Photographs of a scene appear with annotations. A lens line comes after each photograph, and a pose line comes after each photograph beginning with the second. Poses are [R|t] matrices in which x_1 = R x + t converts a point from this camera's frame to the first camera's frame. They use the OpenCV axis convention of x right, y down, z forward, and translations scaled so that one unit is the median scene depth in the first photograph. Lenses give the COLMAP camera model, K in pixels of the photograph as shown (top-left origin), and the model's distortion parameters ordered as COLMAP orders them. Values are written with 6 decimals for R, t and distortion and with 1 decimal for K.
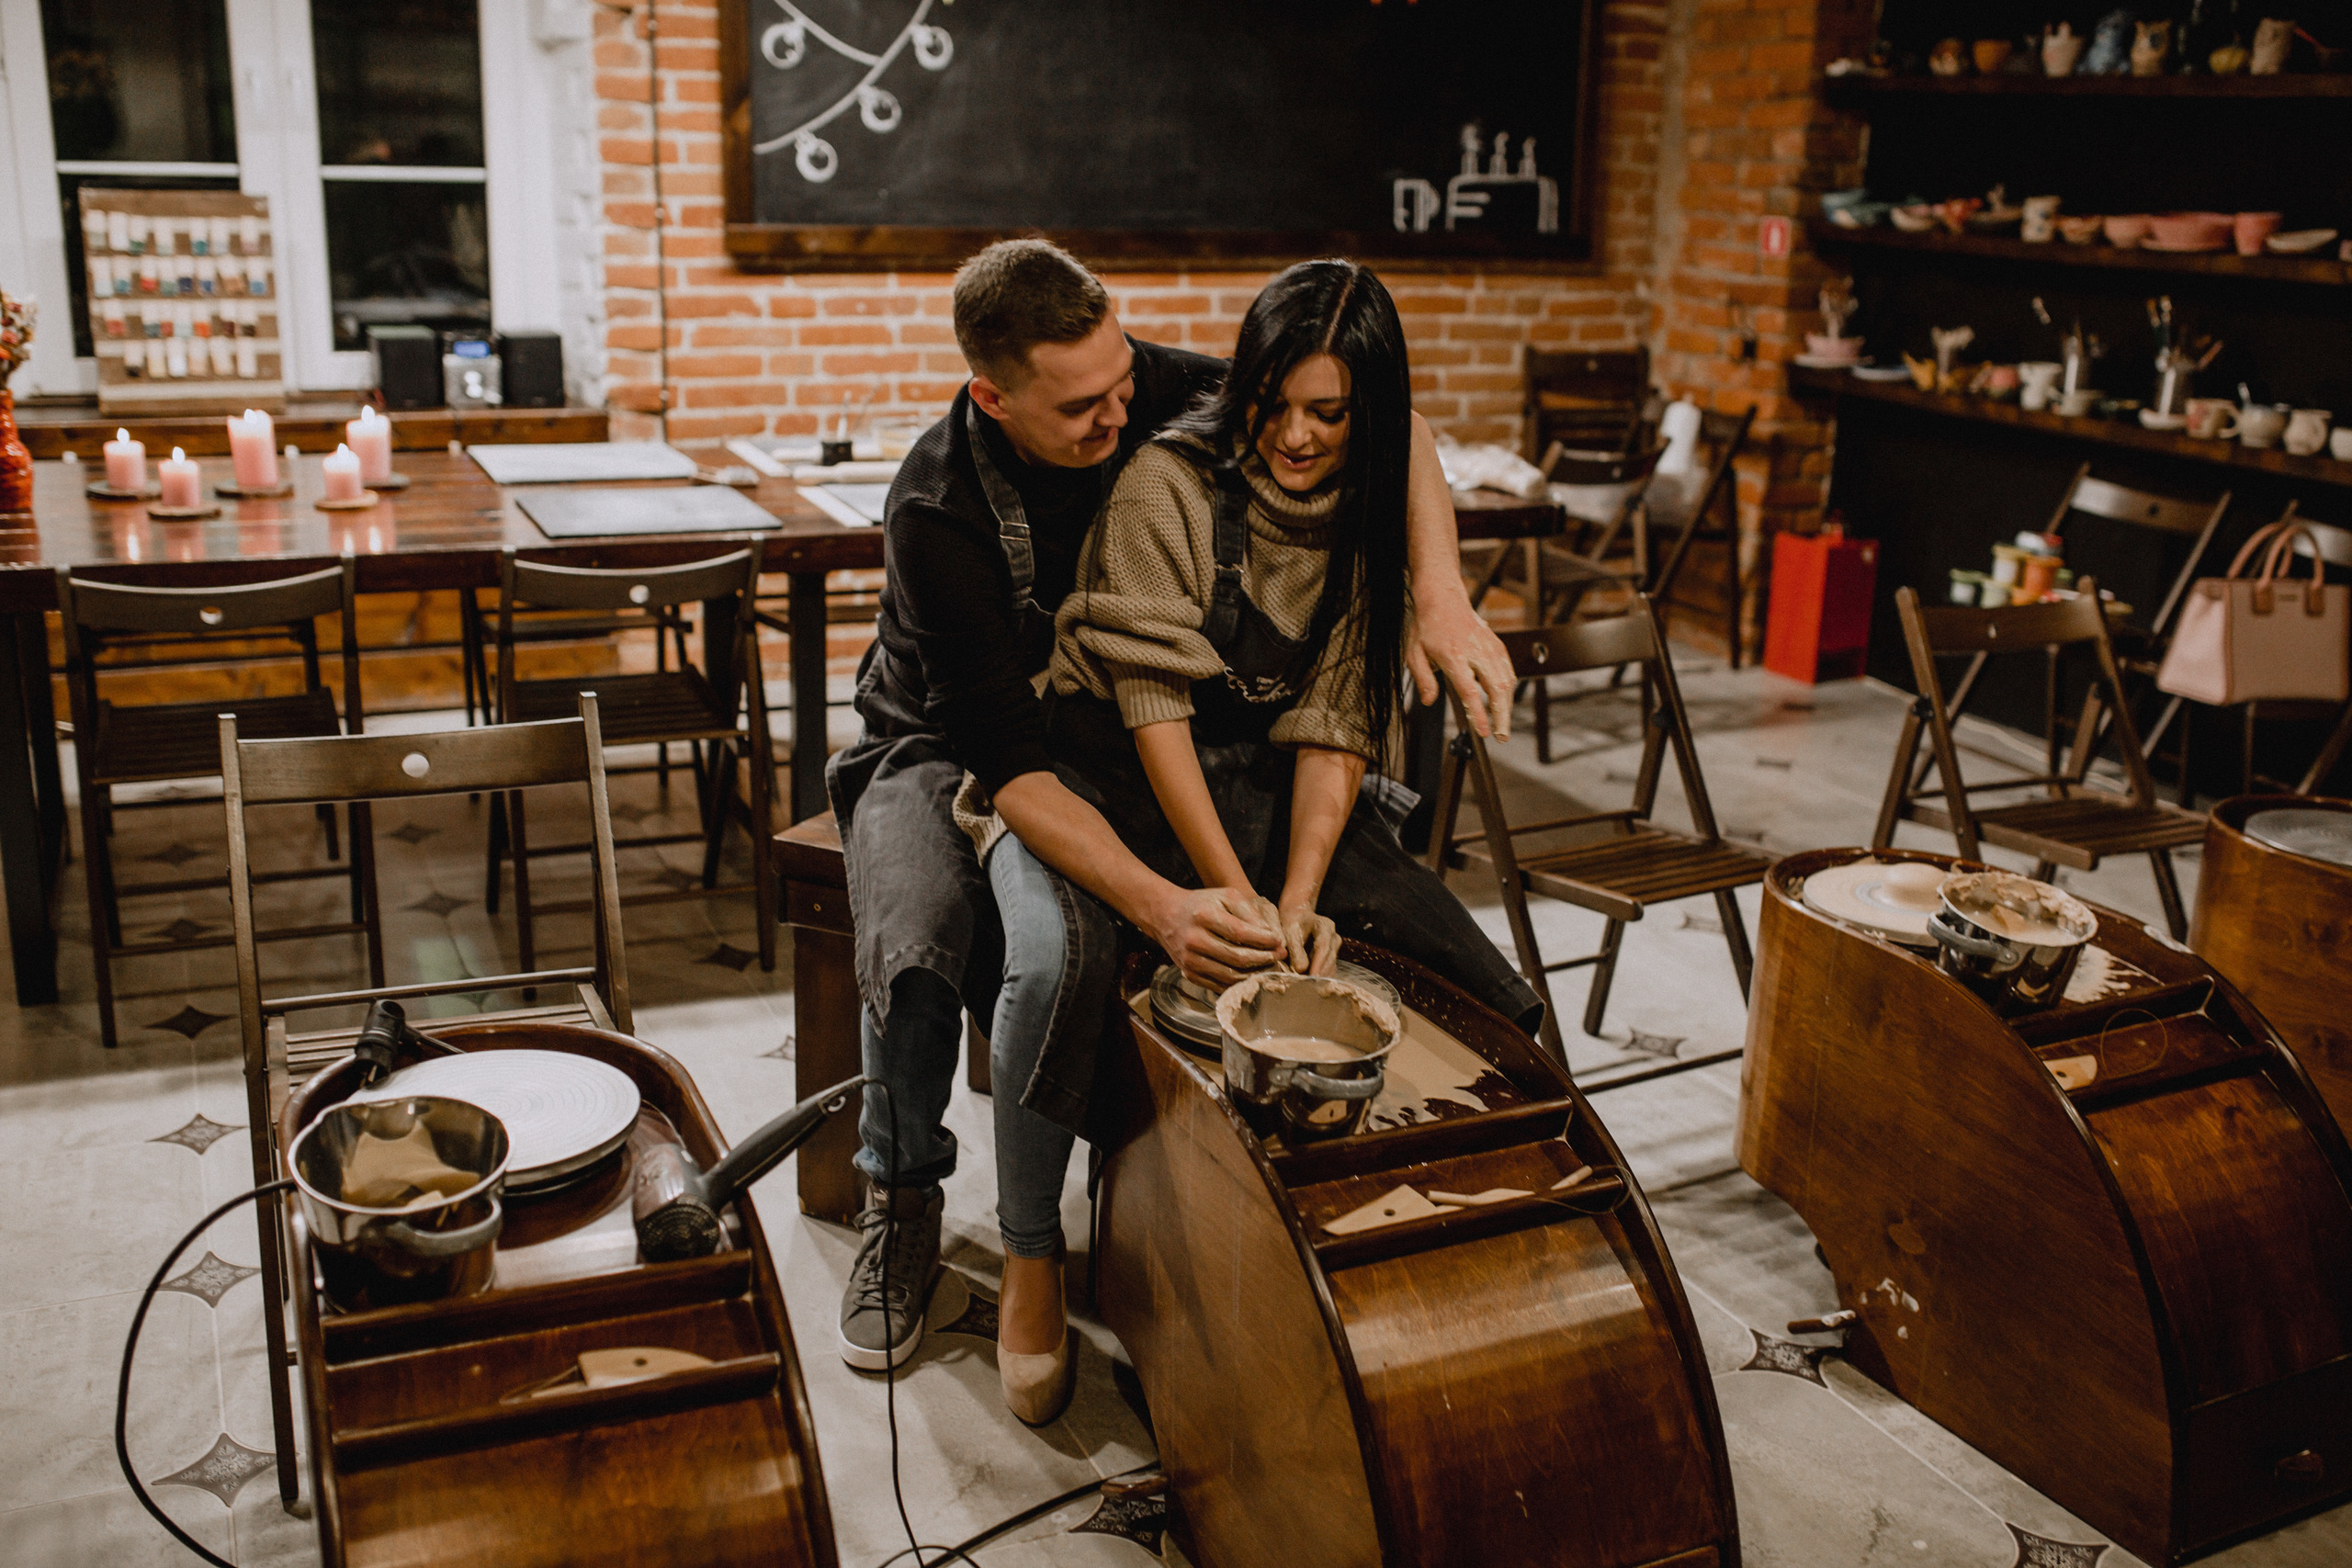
lens RADIAL K [[2285.2, 0, 1176.0], [0, 2285.2, 784.0], [0, 0, 1]] dist [-0.071329, 0.109497]
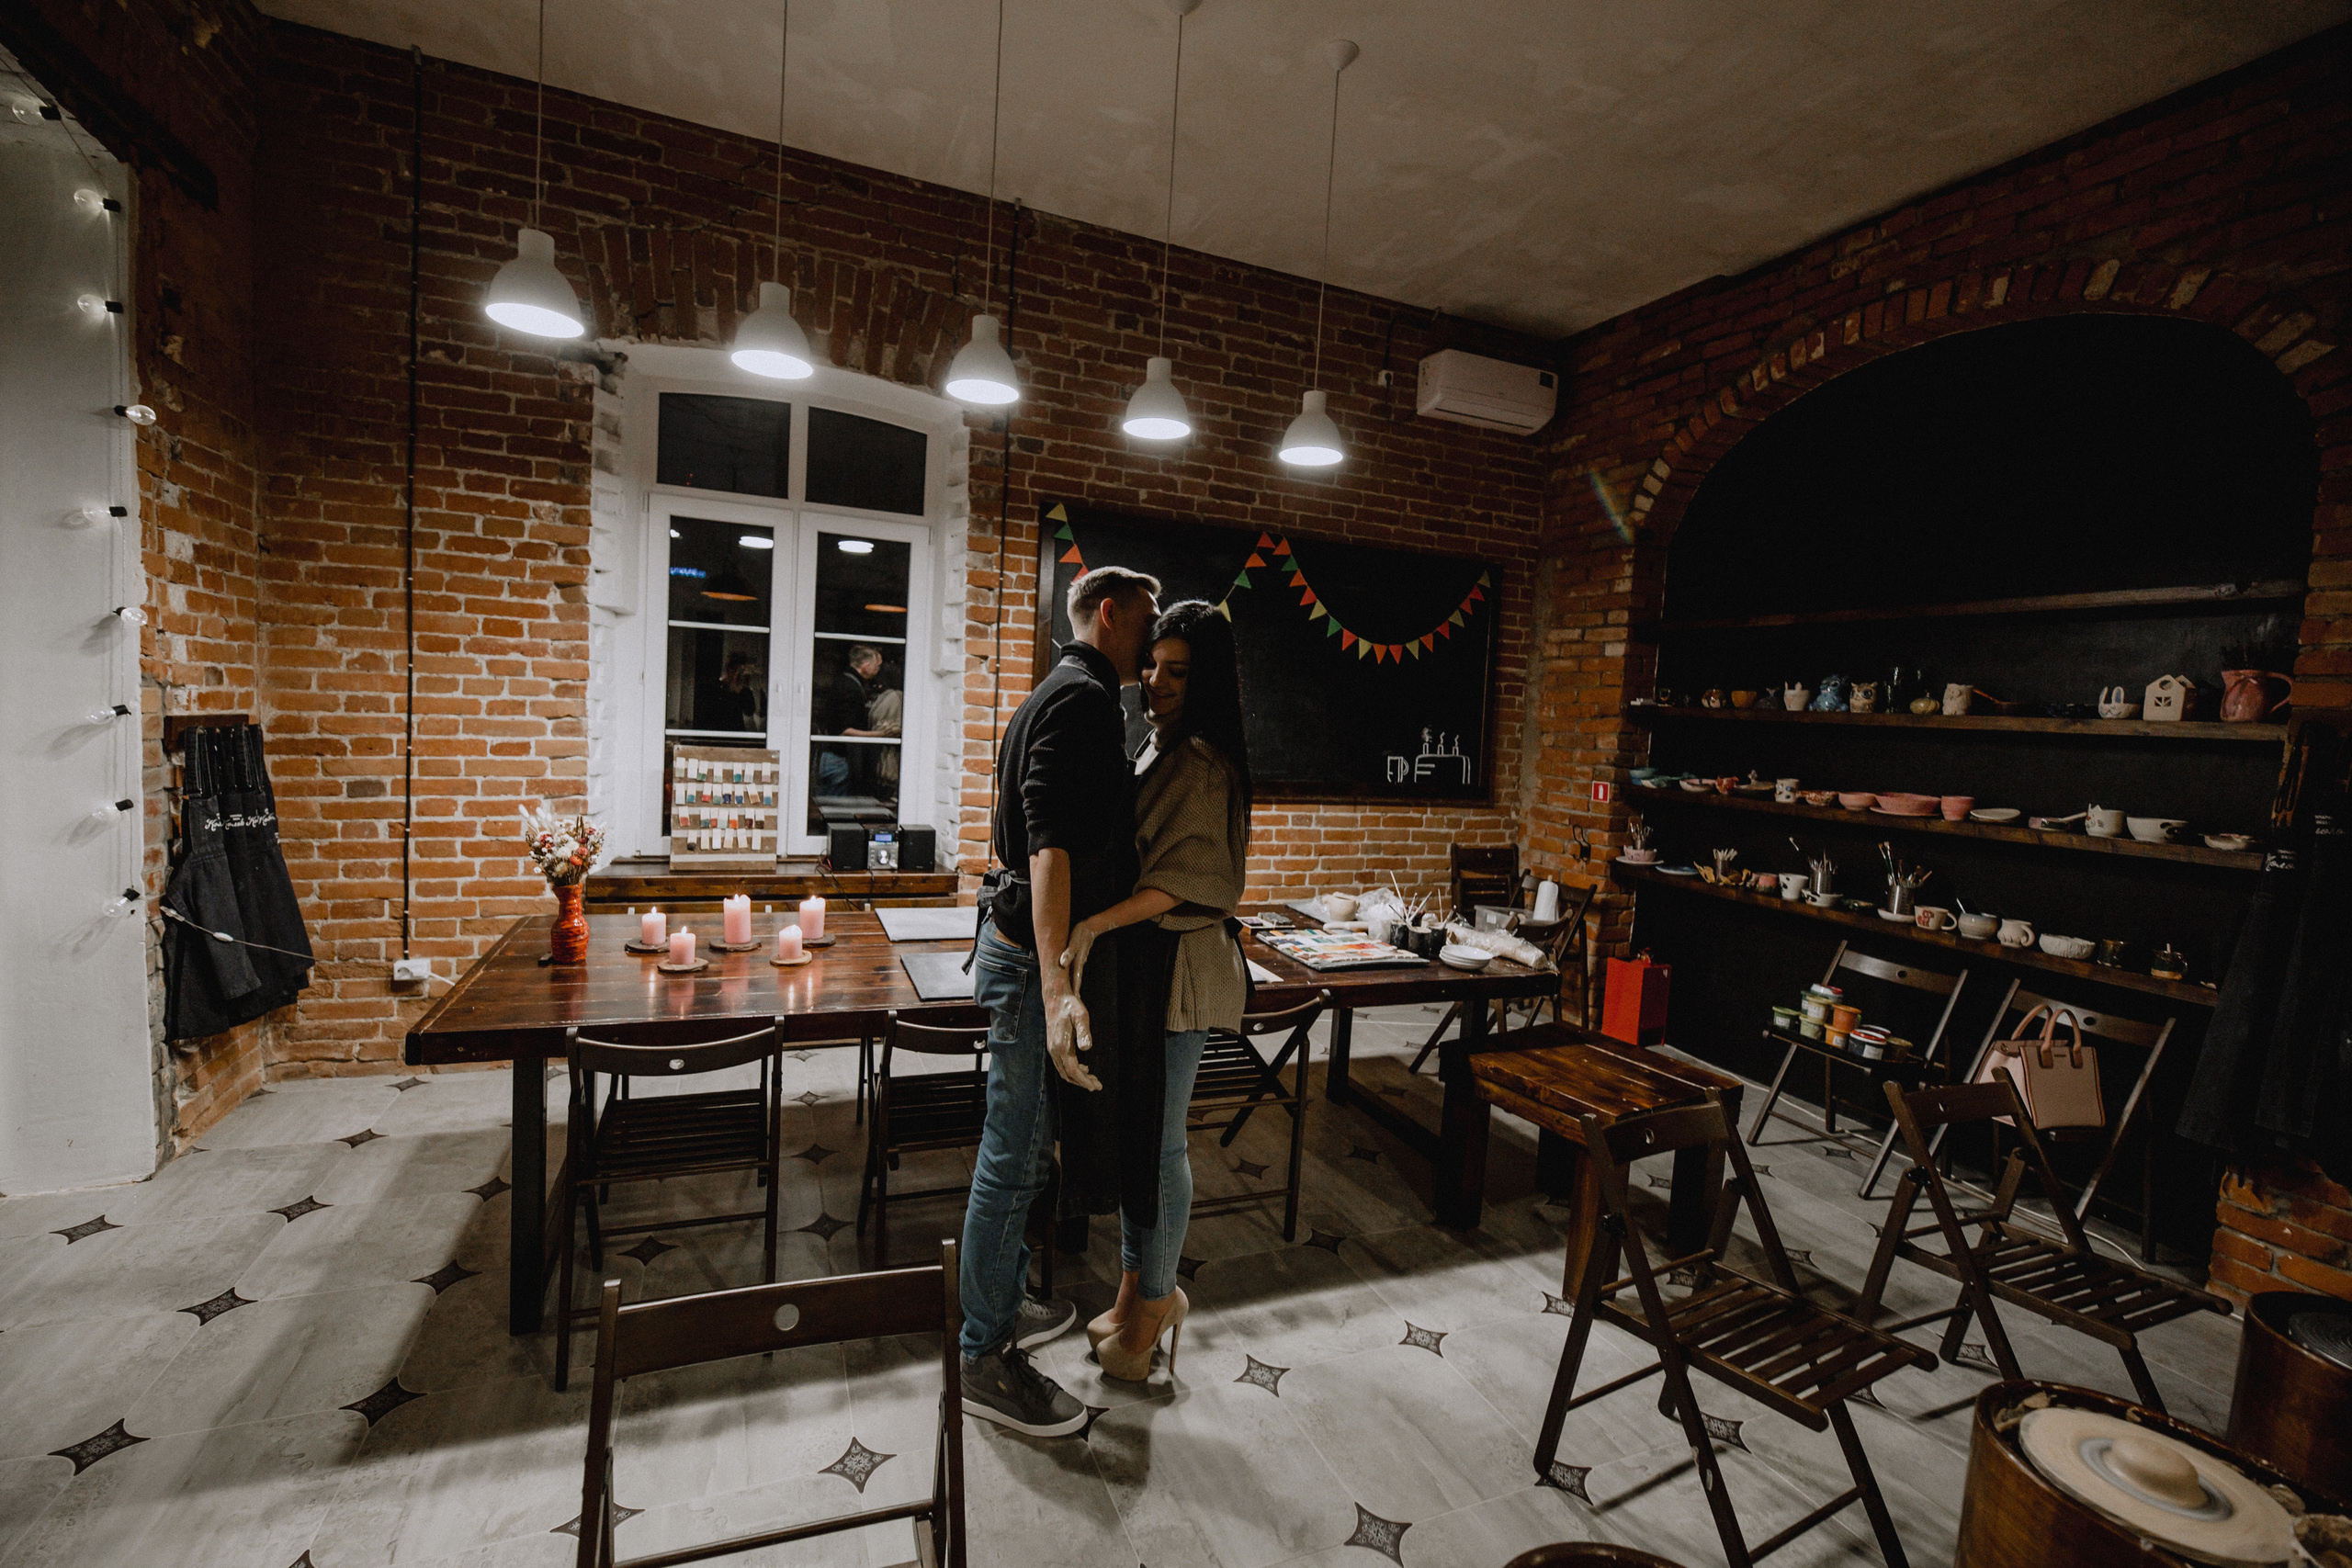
lens RADIAL K [[979.2, 0, 1133.2], [0, 979.2, 764.9], [0, 0, 1]] dist [0.002413, -0.005197]
pose [[0.998150, 0.028678, -0.053606, -0.075473], [-0.039832, 0.974626, -0.220266, -0.084775], [0.045929, 0.221993, 0.973966, 0.245880]]
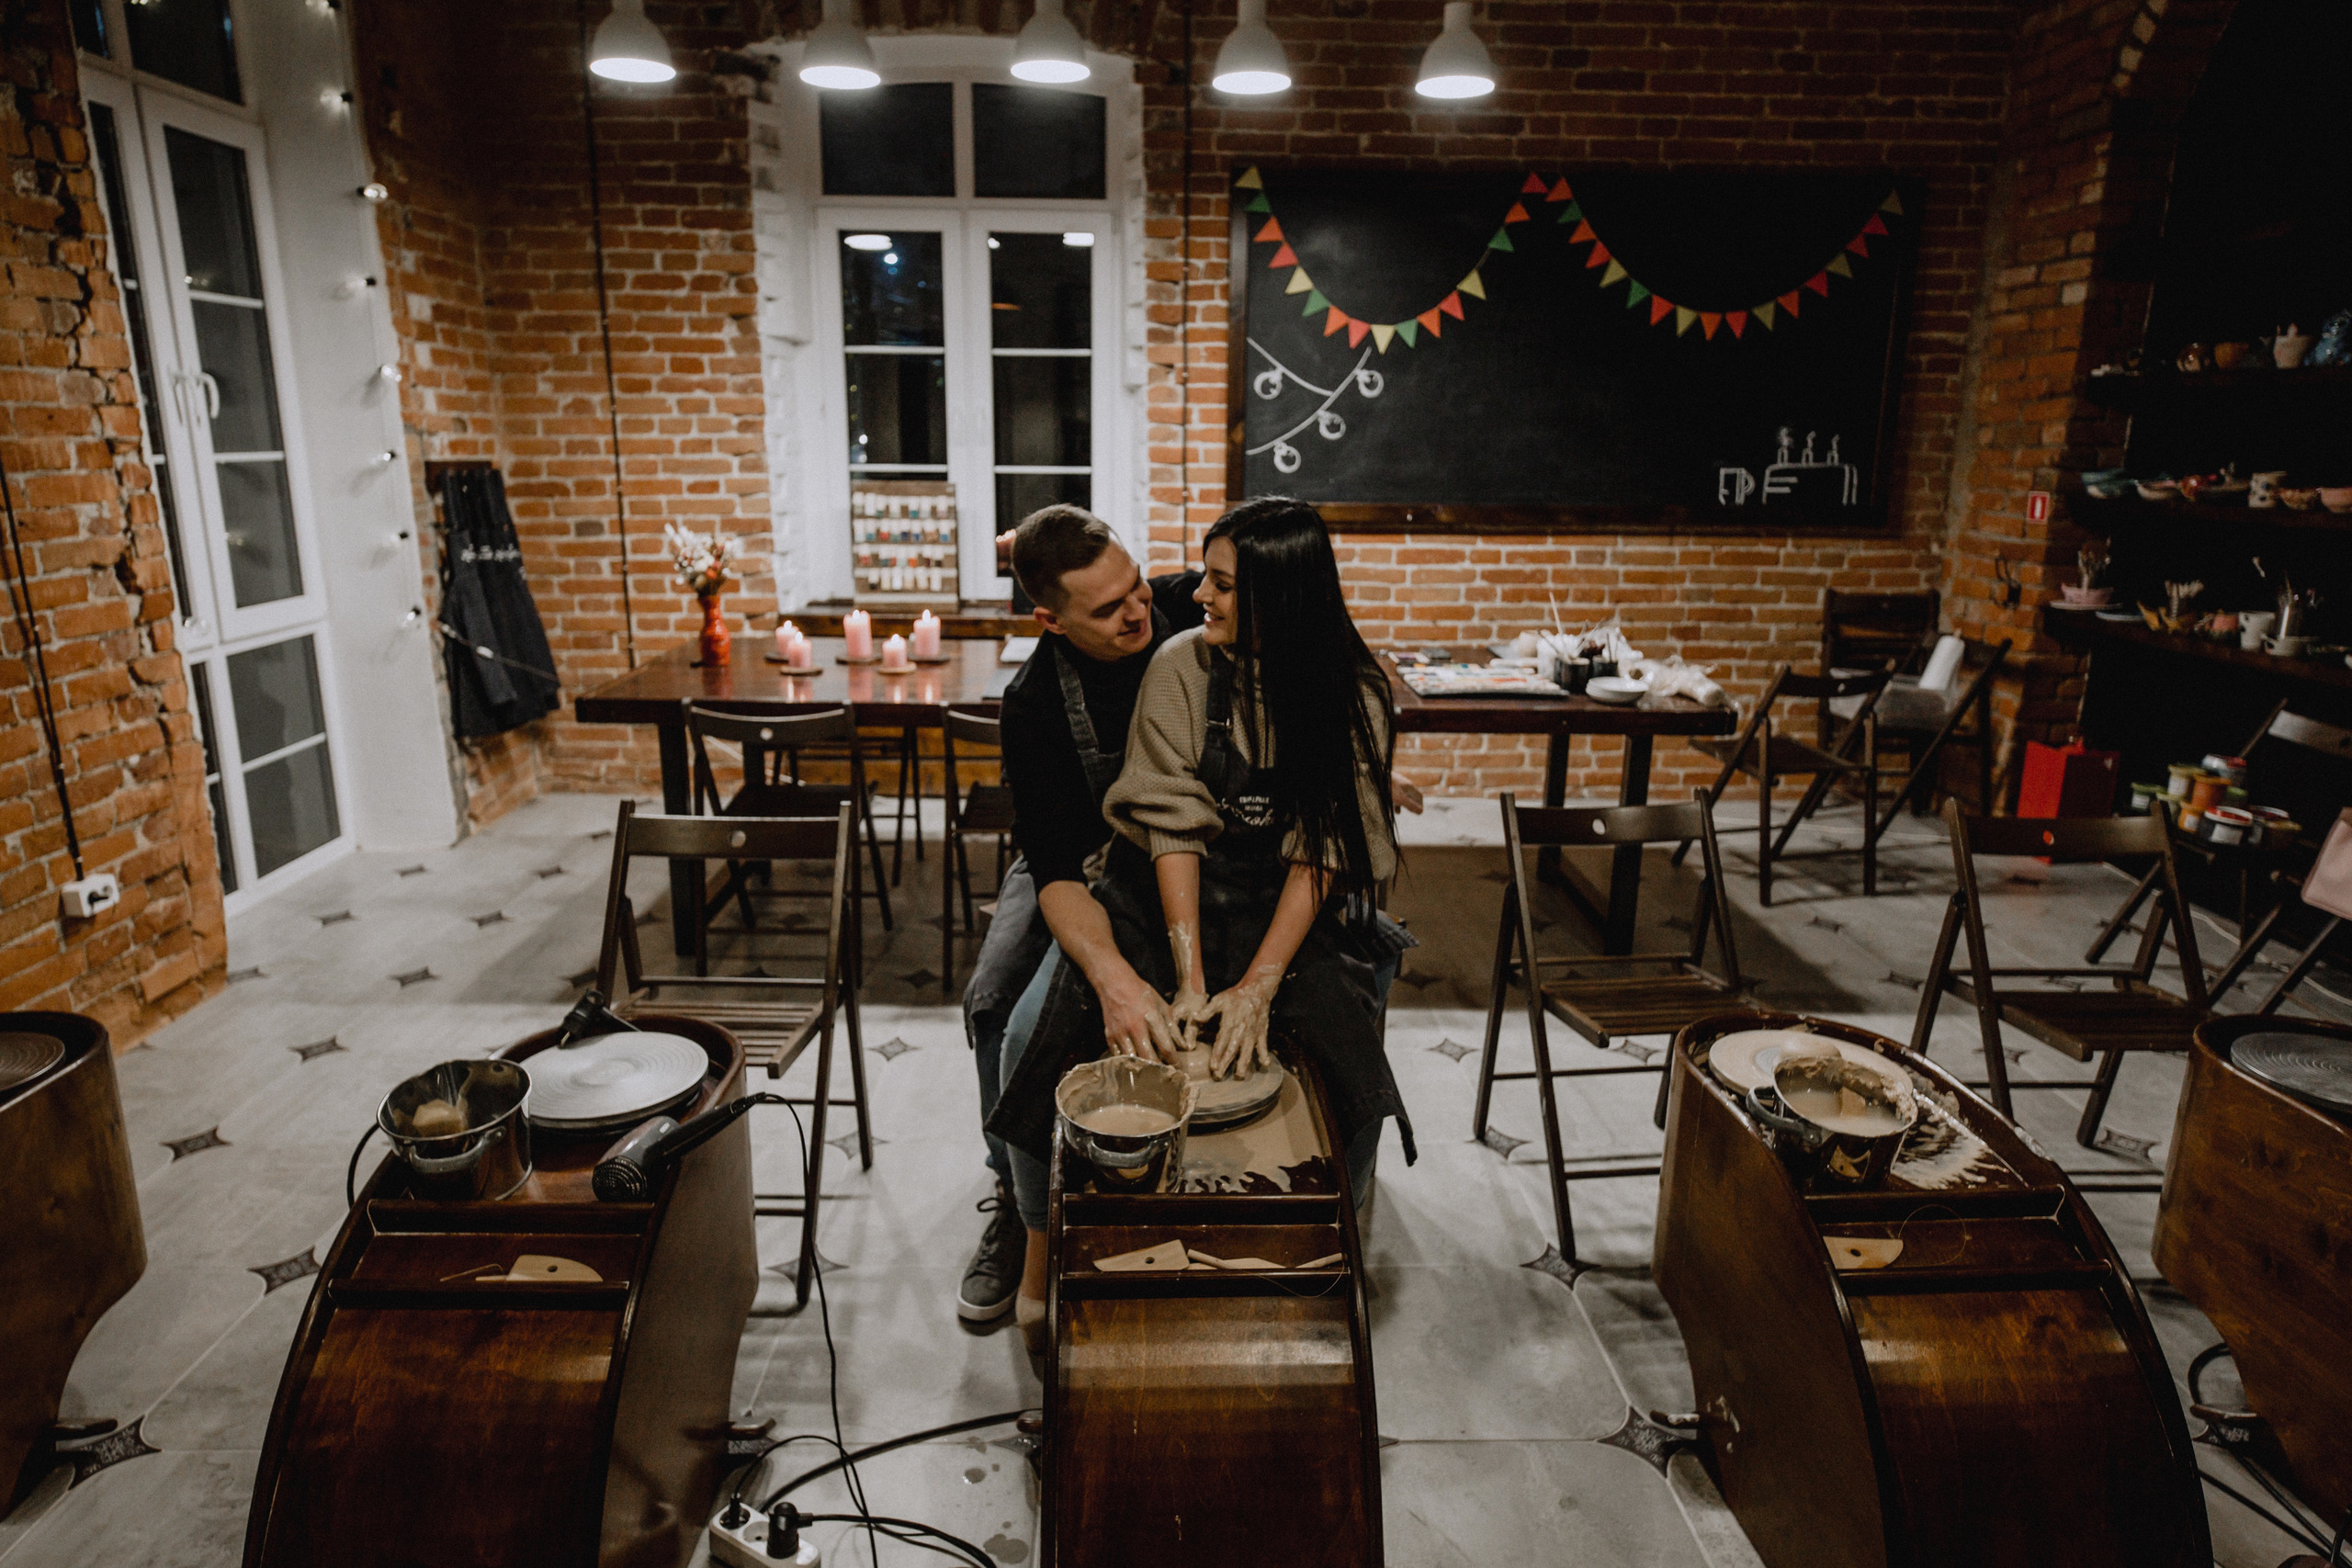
lens RADIAL K [[1430.1, 0, 1166.2], [0, 1430.1, 773.2], [0, 0, 1]] dist [0.011644, -0.004376]
pose [[0.916571, 0.071579, -0.393414, 0.162927], [-0.092928, 0.995041, -0.035462, -0.023206], [0.388925, 0.069062, 0.918677, 0.099793]]
